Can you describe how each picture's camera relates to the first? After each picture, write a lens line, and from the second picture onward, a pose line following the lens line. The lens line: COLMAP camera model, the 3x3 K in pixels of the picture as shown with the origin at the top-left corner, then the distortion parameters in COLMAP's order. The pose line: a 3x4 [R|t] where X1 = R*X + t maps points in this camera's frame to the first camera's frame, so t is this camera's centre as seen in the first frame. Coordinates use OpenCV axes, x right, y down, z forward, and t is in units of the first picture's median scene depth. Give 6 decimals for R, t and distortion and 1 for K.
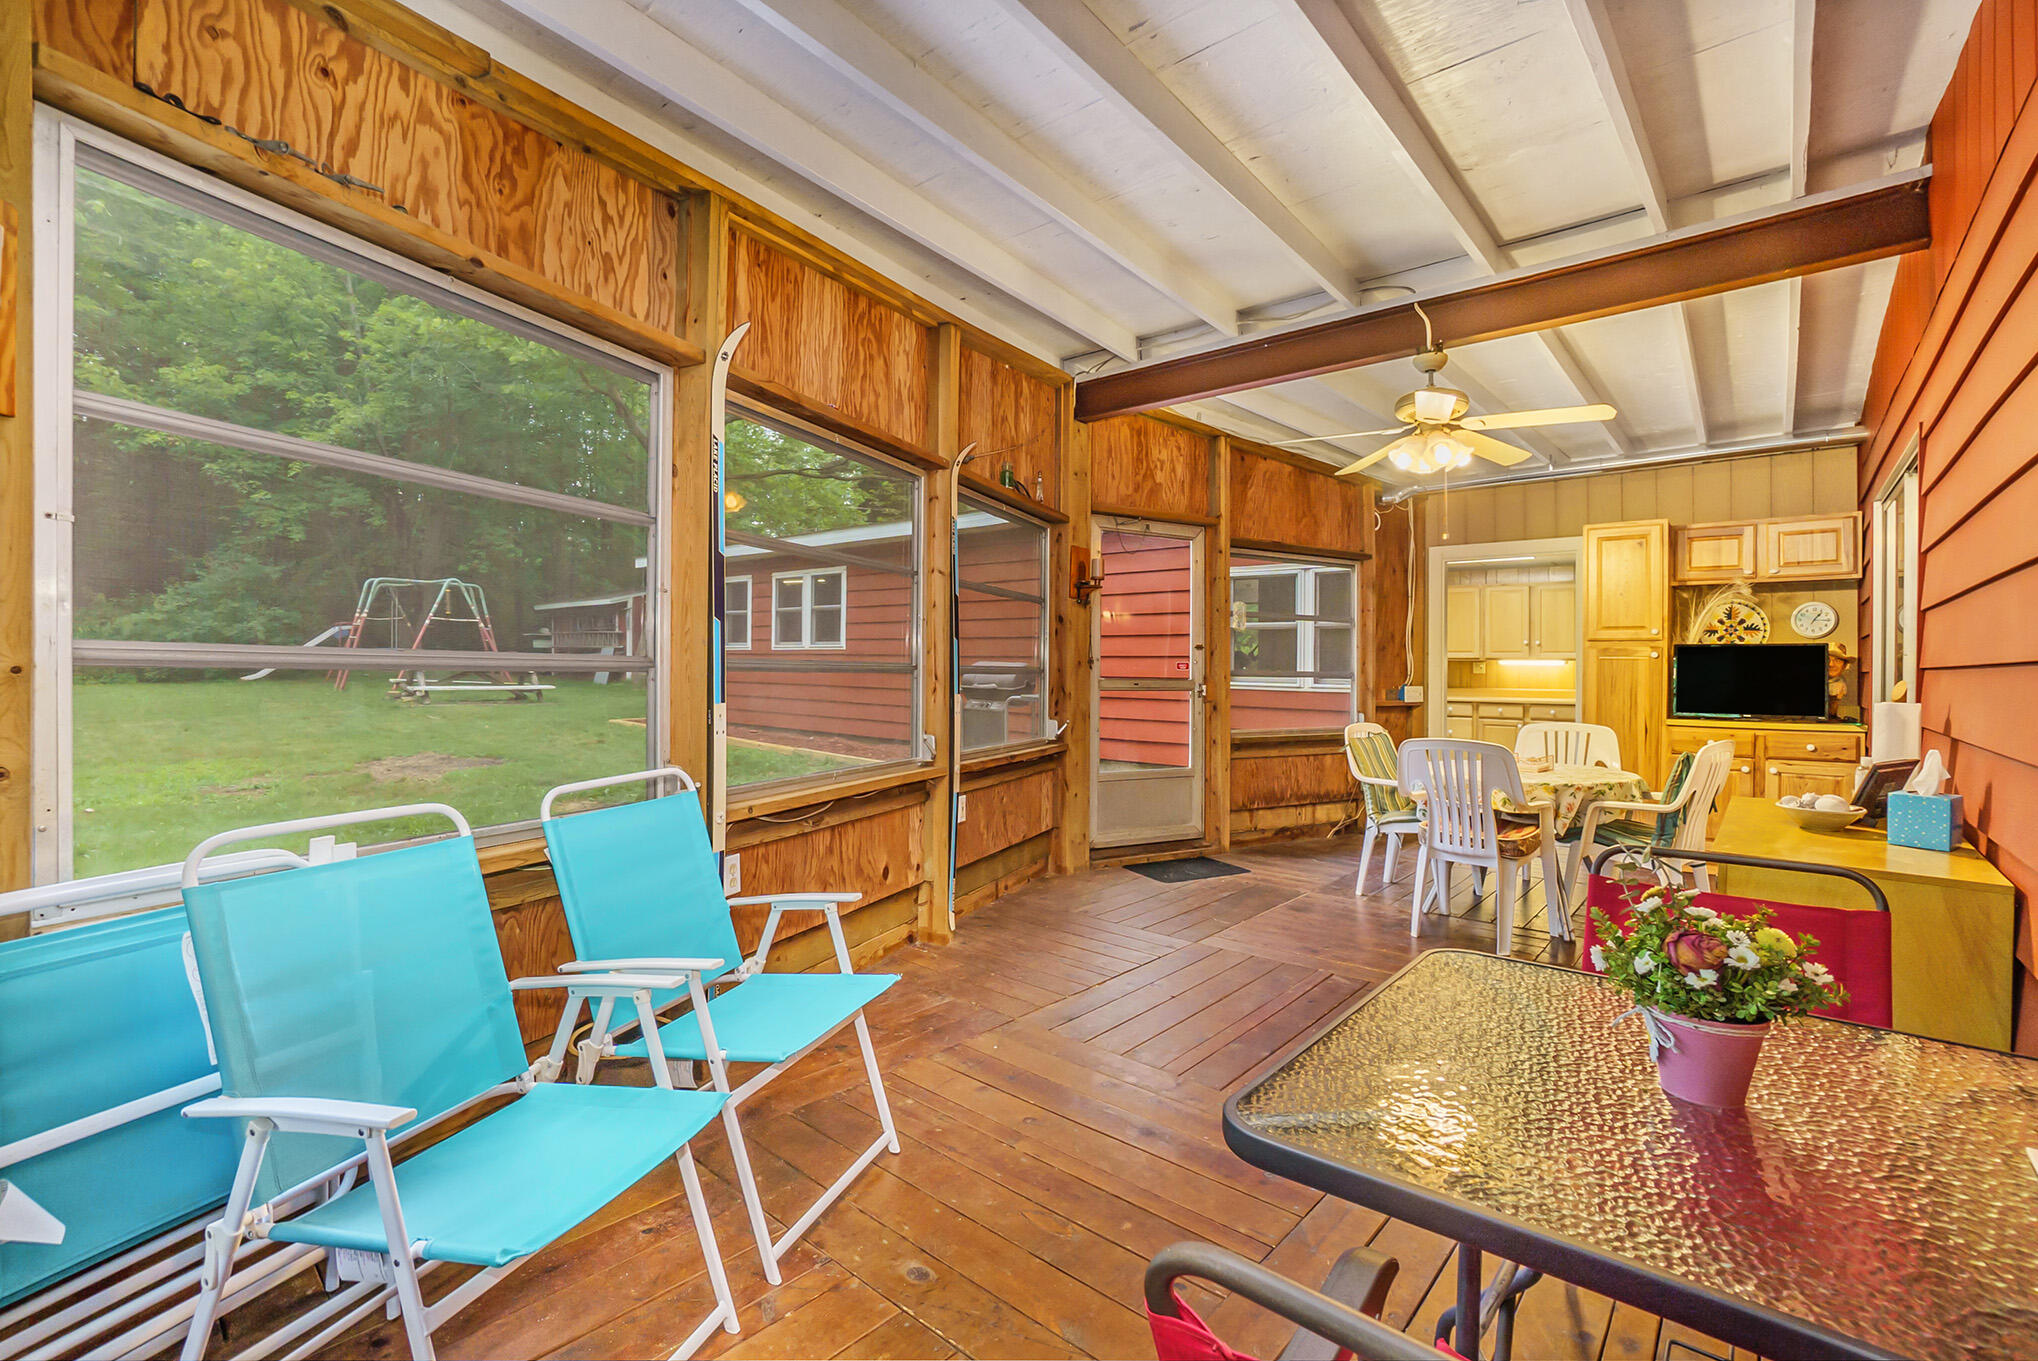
lens RADIAL K [[906.2, 0, 1027.1], [0, 906.2, 682.5], [0, 0, 1]] dist [-0.018019, 0.001305]
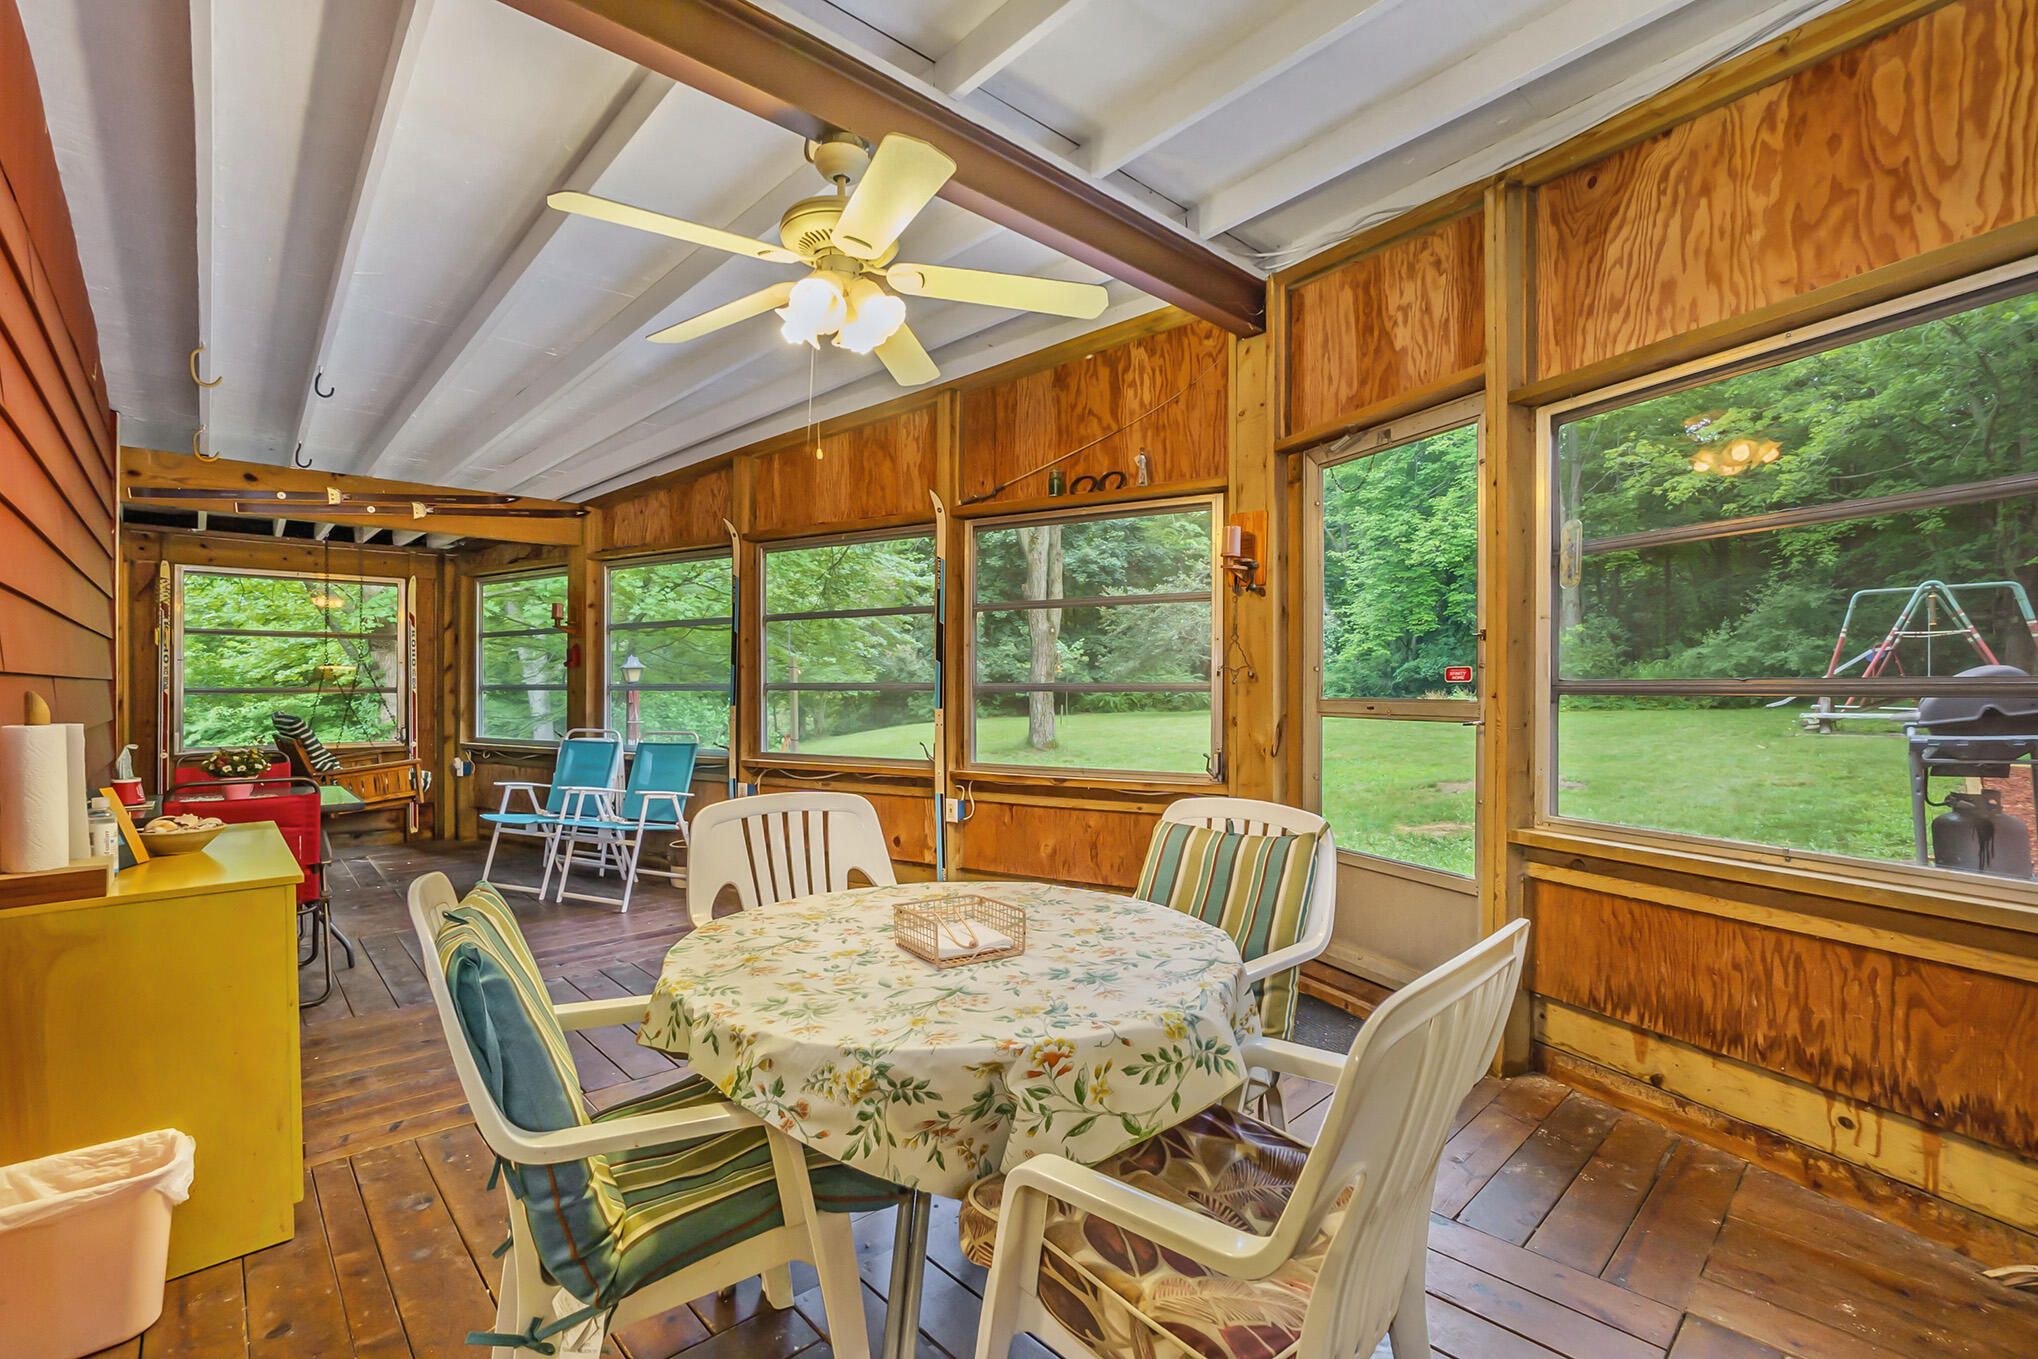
lens RADIAL K [[906.2, 0, 1026.1], [0, 906.2, 692.7], [0, 0, 1]] dist [-0.018019, 0.001305]
pose [[-0.059208, -0.019487, -0.998055, 0.437465], [-0.001183, 0.999810, -0.019451, 0.001676], [0.998245, 0.000029, -0.059219, 0.493937]]
